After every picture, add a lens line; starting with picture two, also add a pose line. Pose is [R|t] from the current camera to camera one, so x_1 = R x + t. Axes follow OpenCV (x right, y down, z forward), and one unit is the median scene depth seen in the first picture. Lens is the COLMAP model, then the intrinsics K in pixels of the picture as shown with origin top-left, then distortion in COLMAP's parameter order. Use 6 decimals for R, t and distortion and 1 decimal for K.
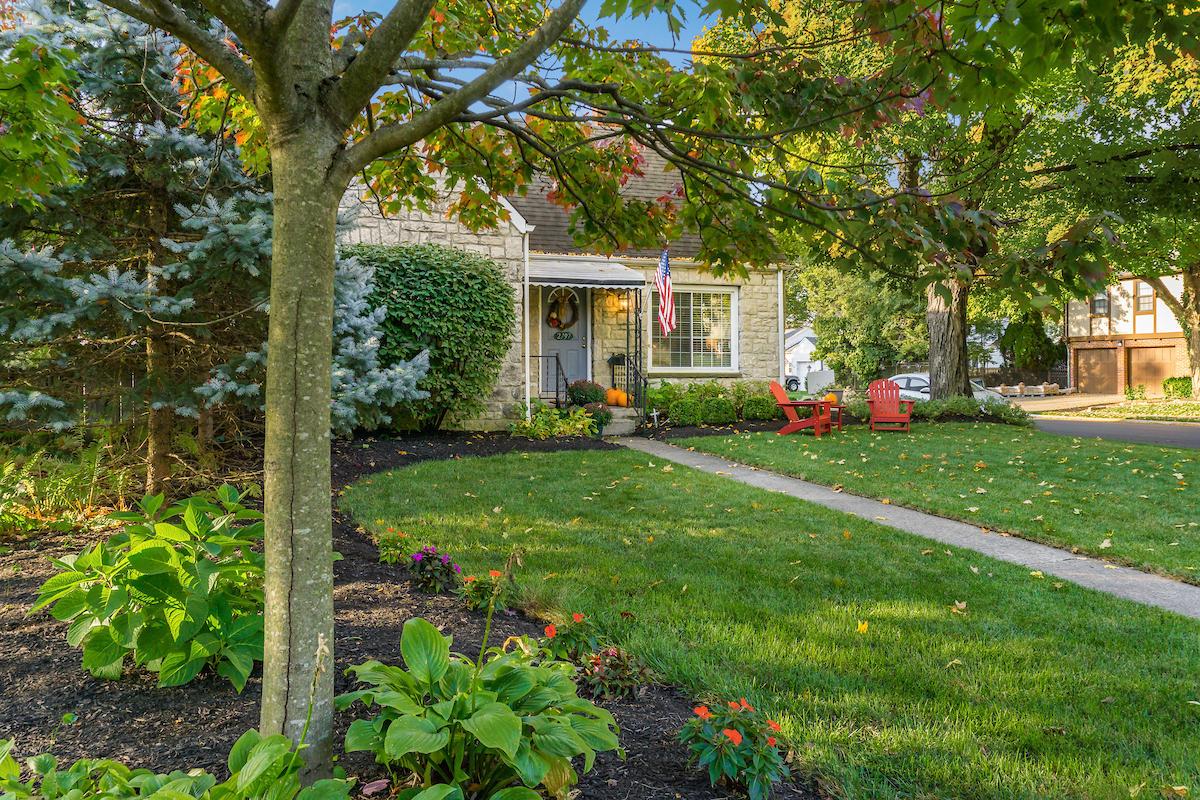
lens RADIAL K [[886.4, 0, 610.4], [0, 886.4, 358.4], [0, 0, 1]] dist [-0.014584, 0.002695]
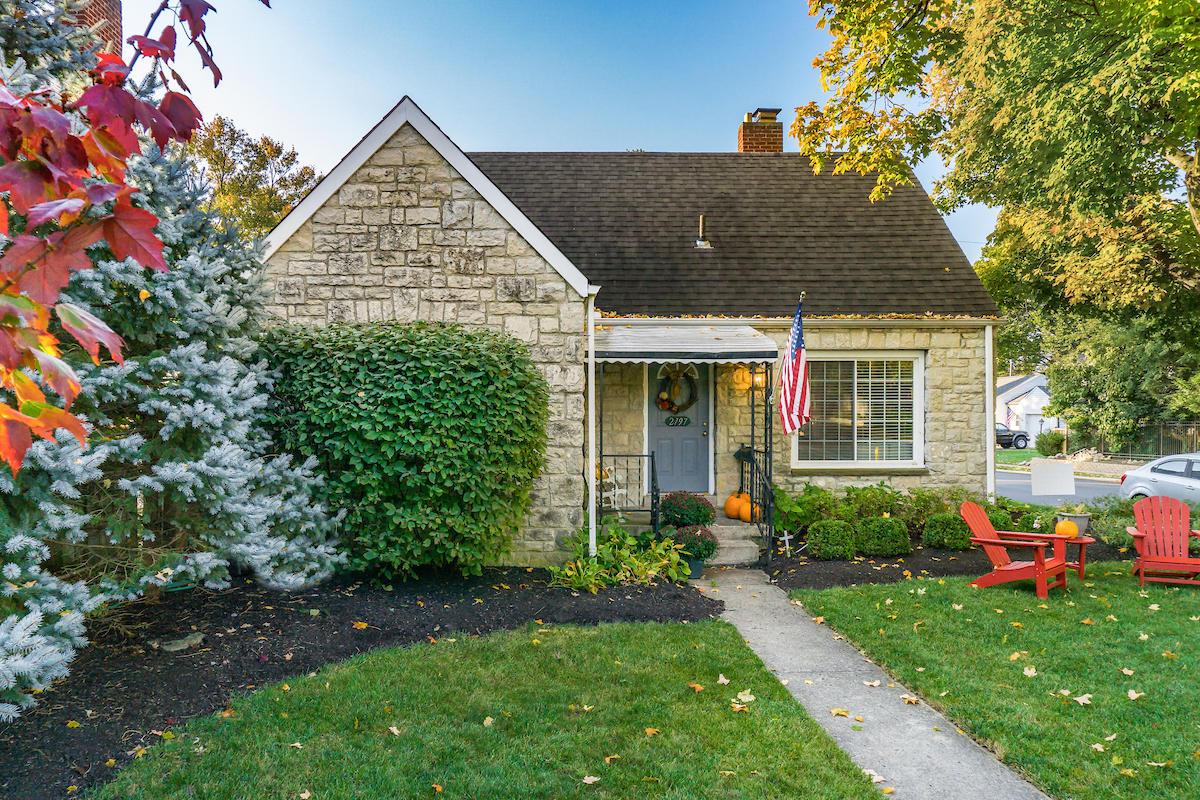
lens RADIAL K [[833.1, 0, 544.6], [0, 833.1, 421.2], [0, 0, 1]] dist [0.000442, -0.014009]
pose [[0.948989, 0.002638, -0.315298, 0.078768], [0.005158, 0.999701, 0.023887, -0.050508], [0.315267, -0.024294, 0.948692, 0.306384]]
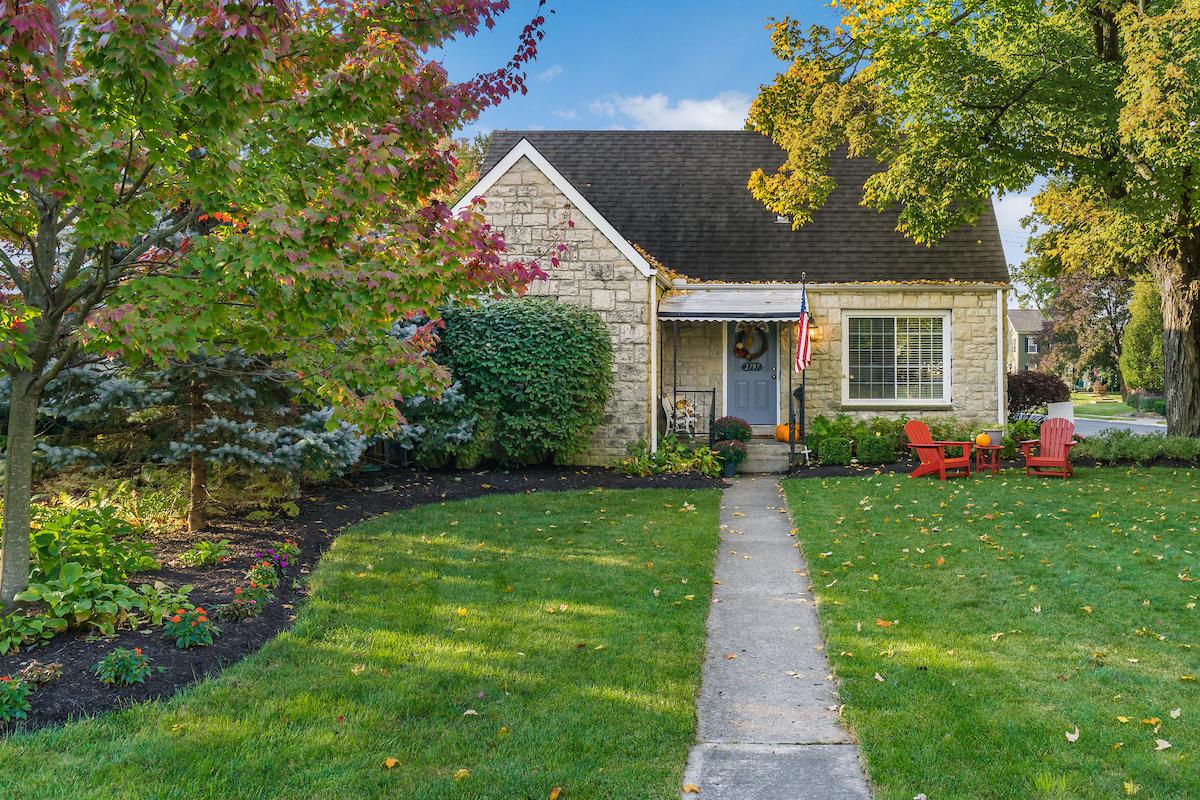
lens RADIAL K [[1164.2, 0, 774.6], [0, 1164.2, 352.9], [0, 0, 1]] dist [-0.014466, 0.000000]
pose [[0.950460, -0.003550, -0.310827, 0.423757], [0.003515, 0.999994, -0.000672, -0.045562], [0.310827, -0.000454, 0.950466, -0.227512]]
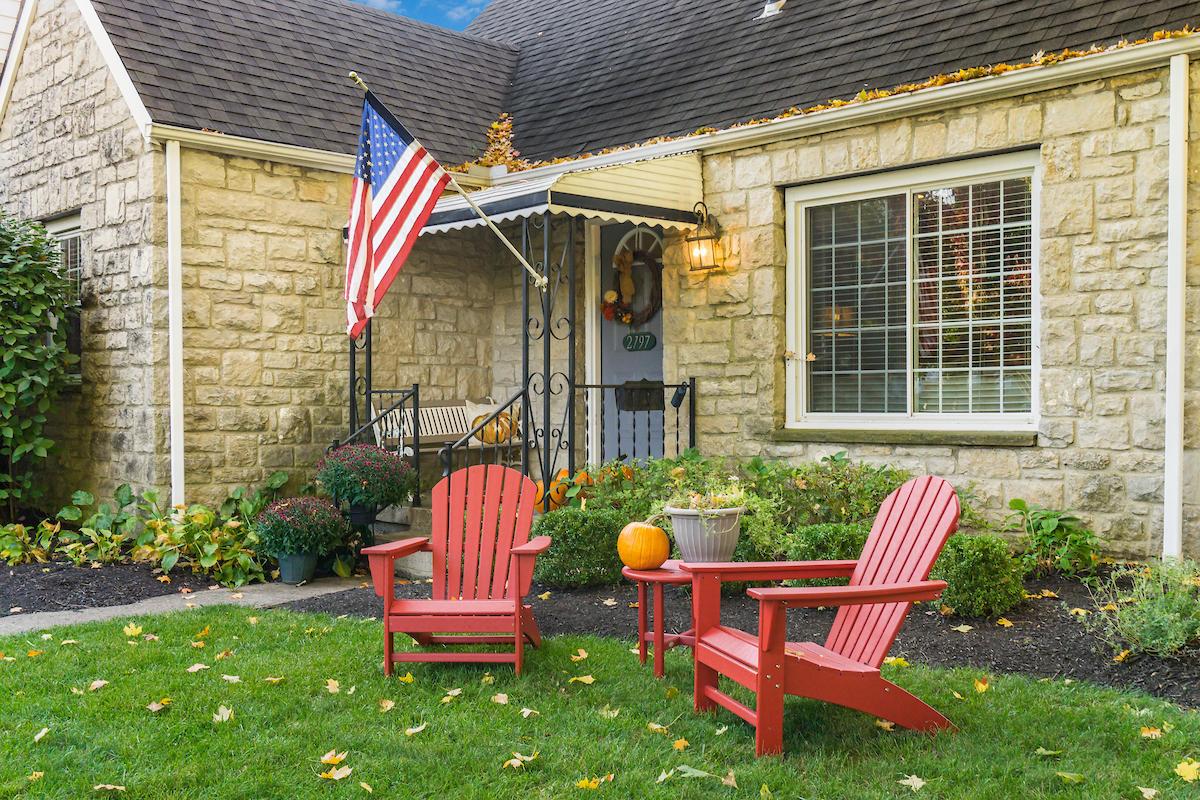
lens RADIAL K [[1257.9, 0, 597.2], [0, 1257.9, 445.0], [0, 0, 1]] dist [-0.000660, 0.000000]
pose [[0.429842, 0.025418, -0.902546, 0.580239], [0.012767, 0.999333, 0.034224, 0.004771], [0.902814, -0.026234, 0.429231, 0.833913]]
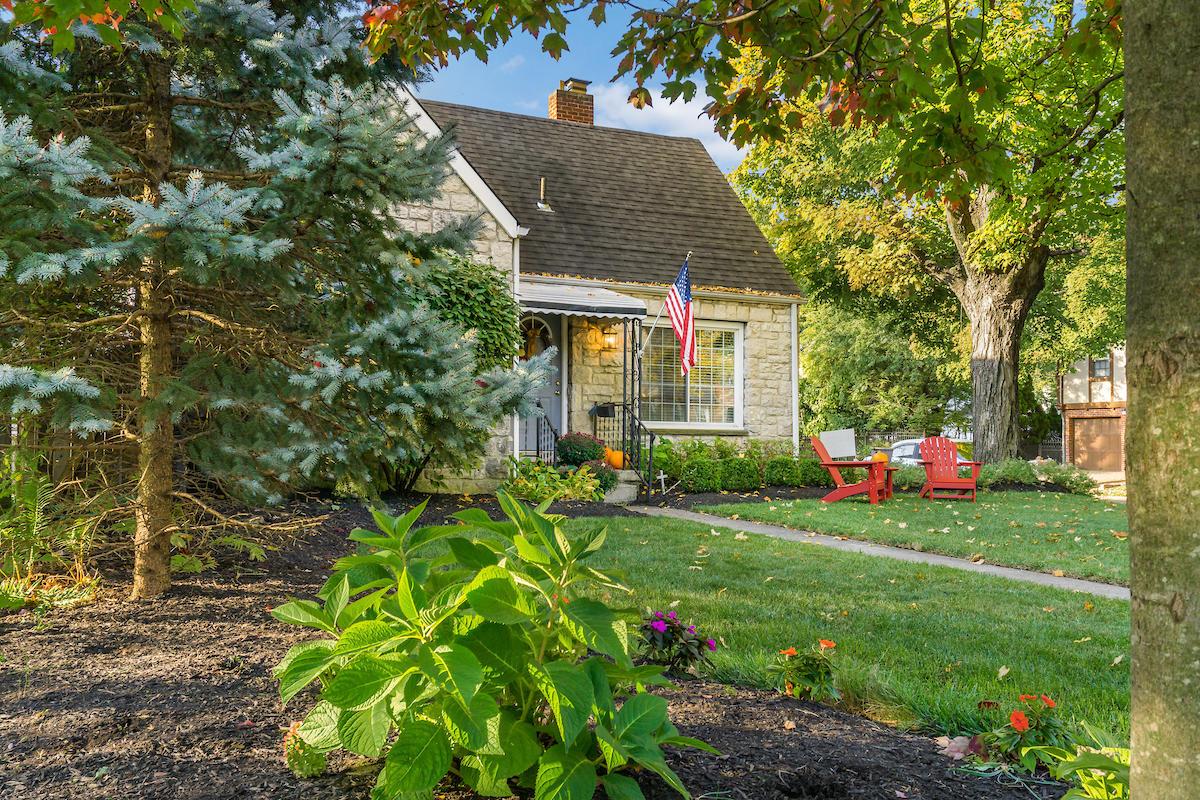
lens RADIAL K [[1069.5, 0, 608.2], [0, 1069.5, 425.8], [0, 0, 1]] dist [0.033172, -0.024208]
pose [[0.992875, 0.011946, 0.118559, -0.113710], [-0.011205, 0.999913, -0.006919, 0.025035], [-0.118632, 0.005541, 0.992923, 0.062721]]
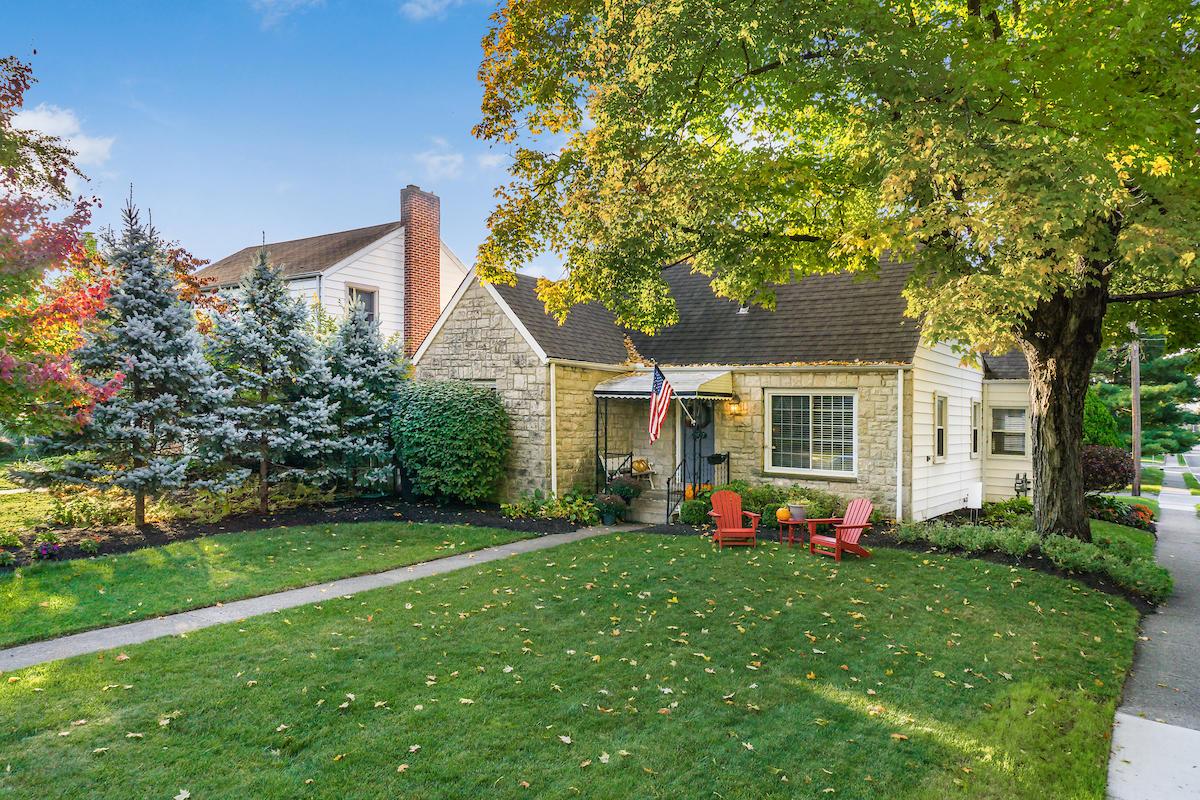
lens RADIAL K [[833.1, 0, 626.7], [0, 833.1, 391.4], [0, 0, 1]] dist [0.000442, -0.014009]
pose [[0.605916, -0.007554, -0.795493, 0.883570], [-0.014862, 0.999673, -0.020813, -0.068351], [0.795390, 0.024434, 0.605606, 0.306105]]
